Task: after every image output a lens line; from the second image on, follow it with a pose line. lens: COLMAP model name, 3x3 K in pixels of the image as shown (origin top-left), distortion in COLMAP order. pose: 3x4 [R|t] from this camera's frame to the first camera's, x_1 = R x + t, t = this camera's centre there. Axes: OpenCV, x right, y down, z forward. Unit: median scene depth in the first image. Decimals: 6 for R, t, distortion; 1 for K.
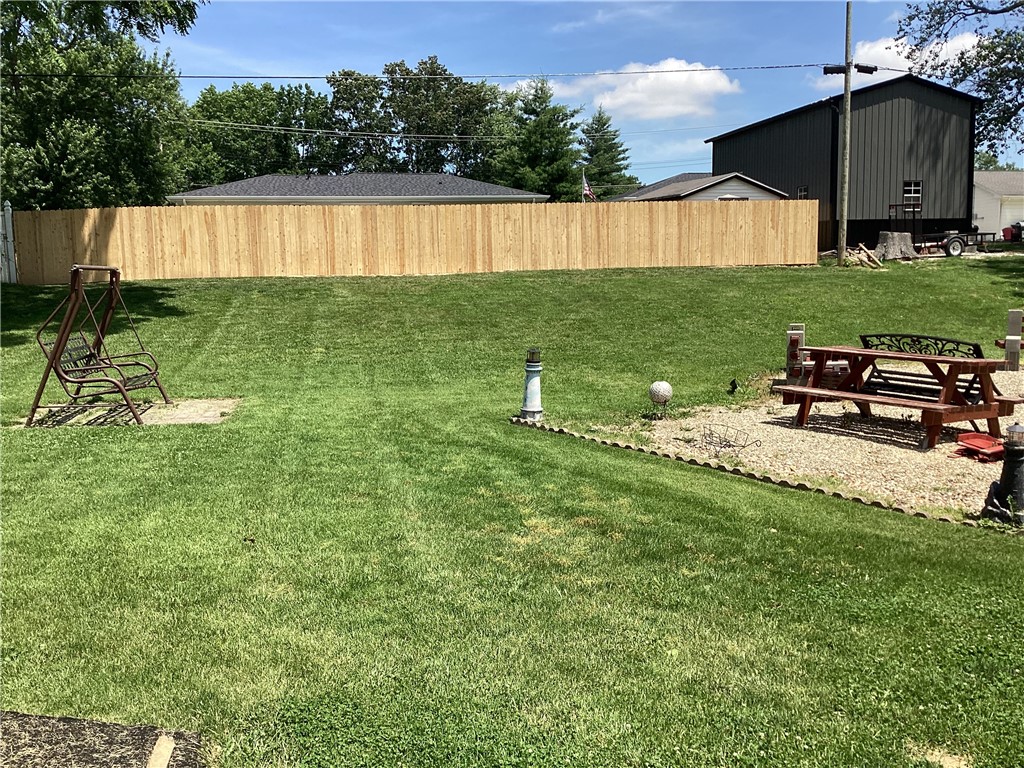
lens RADIAL K [[929.7, 0, 514.0], [0, 929.7, 384.6], [0, 0, 1]] dist [0.083293, -0.156001]
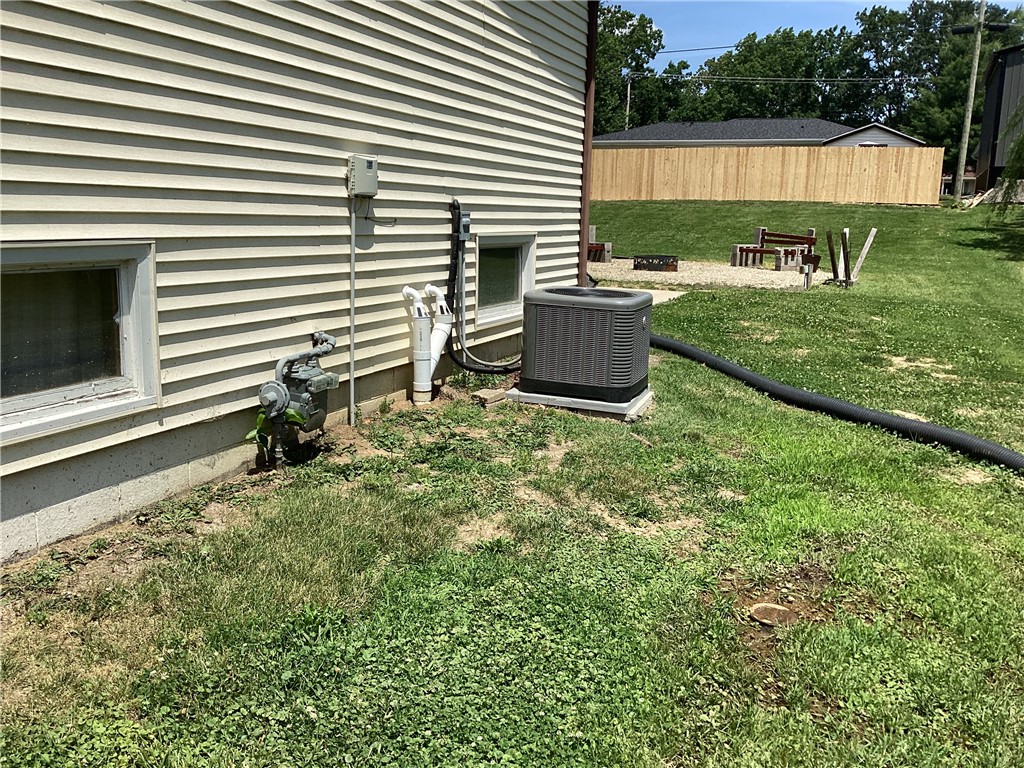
lens RADIAL K [[929.7, 0, 506.1], [0, 929.7, 386.7], [0, 0, 1]] dist [0.083293, -0.156001]
pose [[0.845127, 0.141622, -0.515464, 0.514705], [-0.110682, 0.989731, 0.090458, 0.044851], [0.522981, -0.019396, 0.852123, -0.249127]]
